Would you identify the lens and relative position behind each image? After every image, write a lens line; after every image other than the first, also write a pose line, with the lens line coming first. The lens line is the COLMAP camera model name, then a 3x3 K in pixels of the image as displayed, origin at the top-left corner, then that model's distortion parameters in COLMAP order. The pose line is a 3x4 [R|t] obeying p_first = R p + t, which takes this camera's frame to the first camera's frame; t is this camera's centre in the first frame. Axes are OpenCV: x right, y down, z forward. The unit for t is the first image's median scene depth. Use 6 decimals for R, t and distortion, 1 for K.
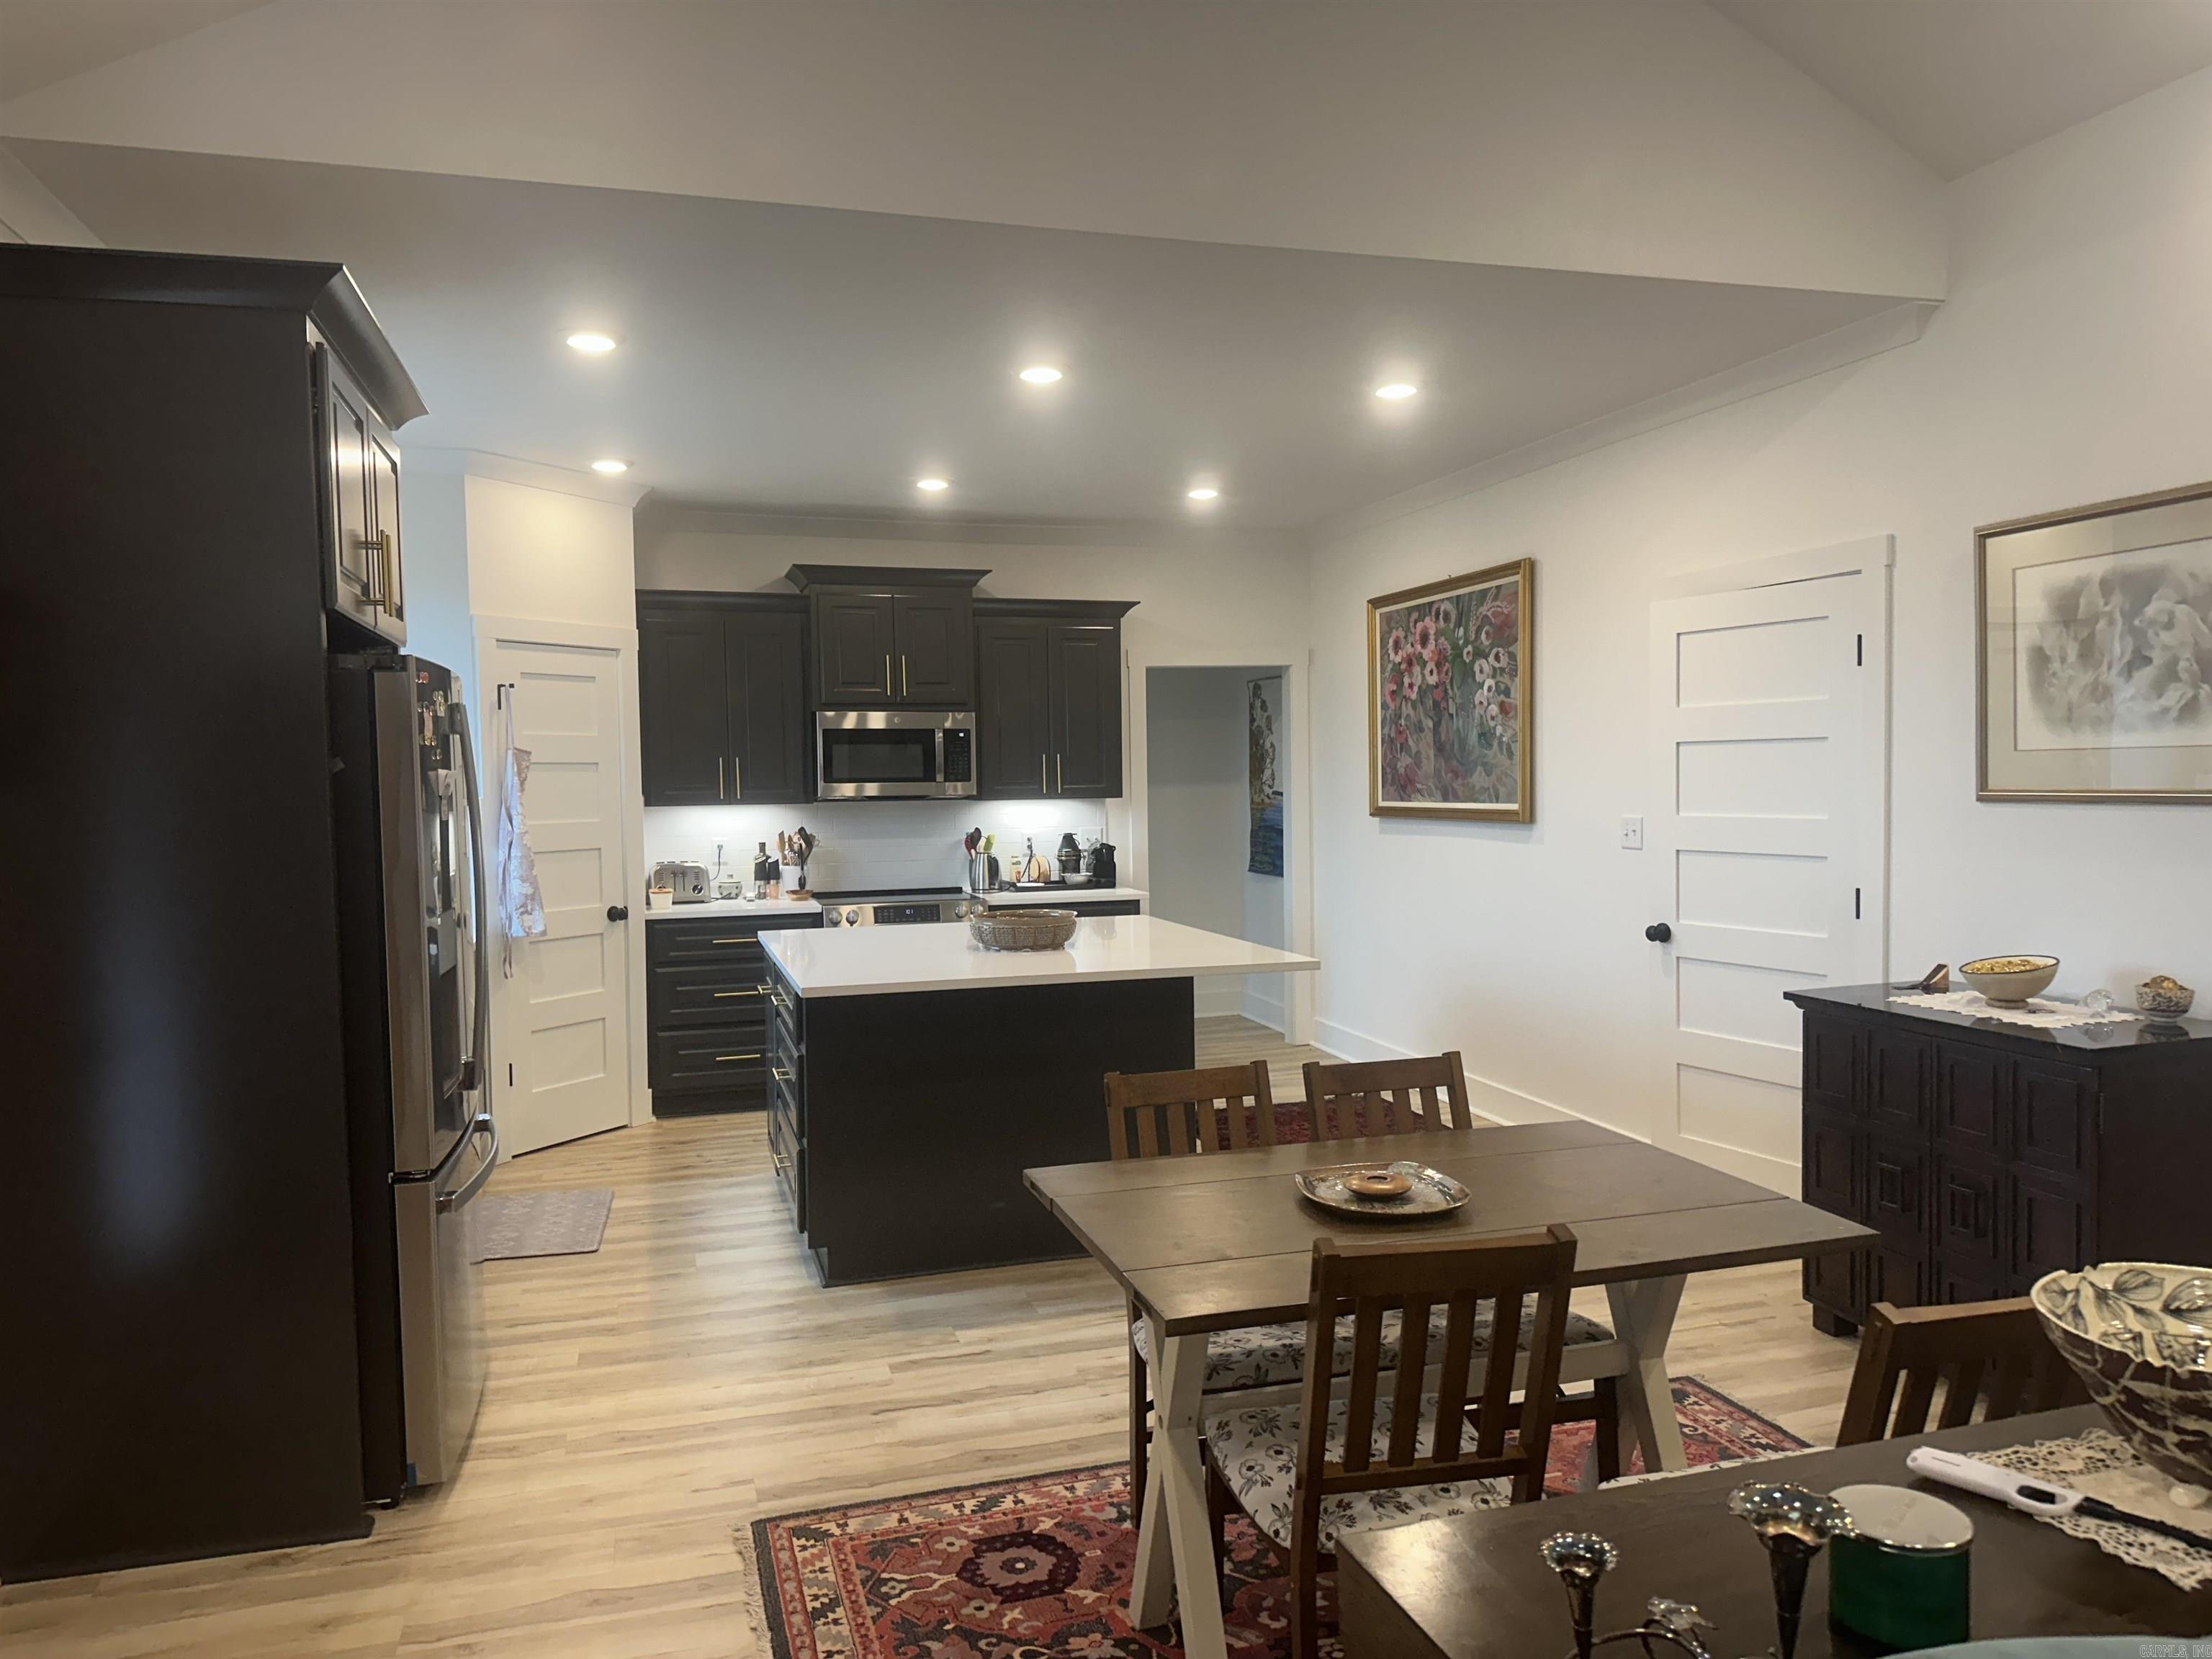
lens RADIAL K [[1531.8, 0, 1099.2], [0, 1531.8, 838.9], [0, 0, 1]] dist [0.028926, -0.038085]
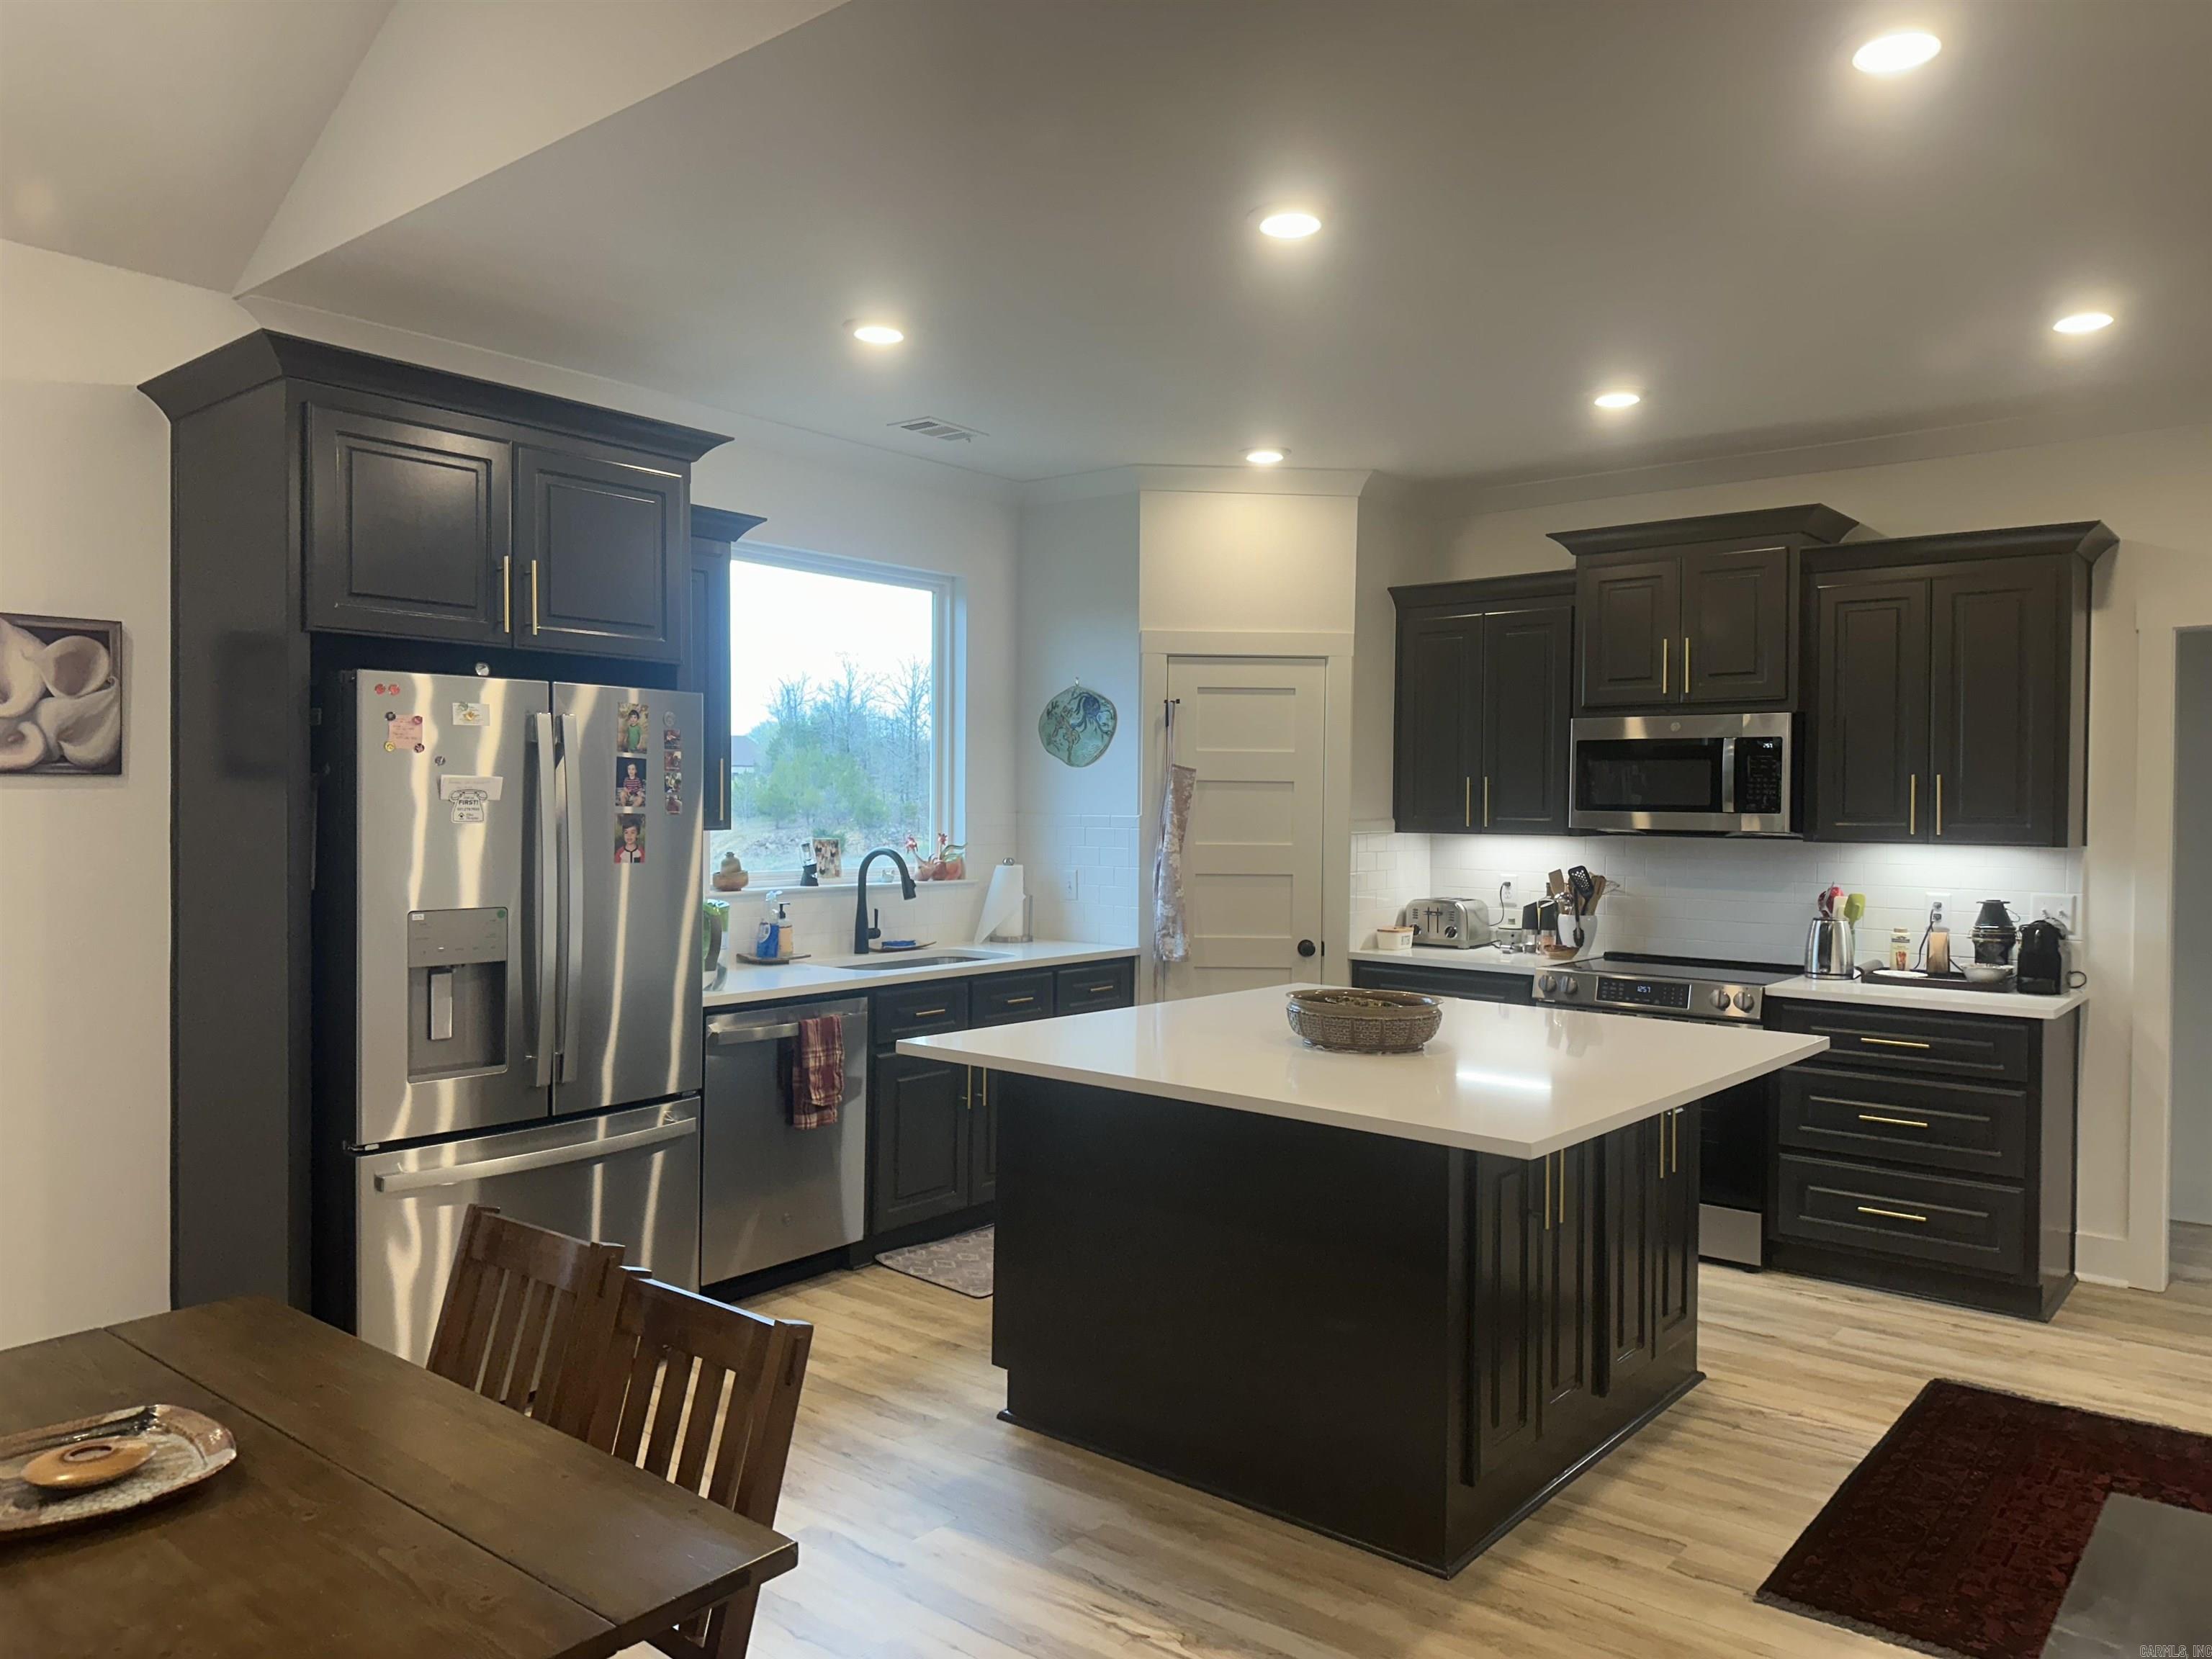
lens RADIAL K [[1531.8, 0, 1108.5], [0, 1531.8, 819.0], [0, 0, 1]] dist [0.028926, -0.038085]
pose [[0.552450, 0.029505, -0.833024, 0.331535], [-0.054759, 0.998499, -0.000949, -0.018071], [0.831745, 0.046140, 0.553237, 0.366141]]
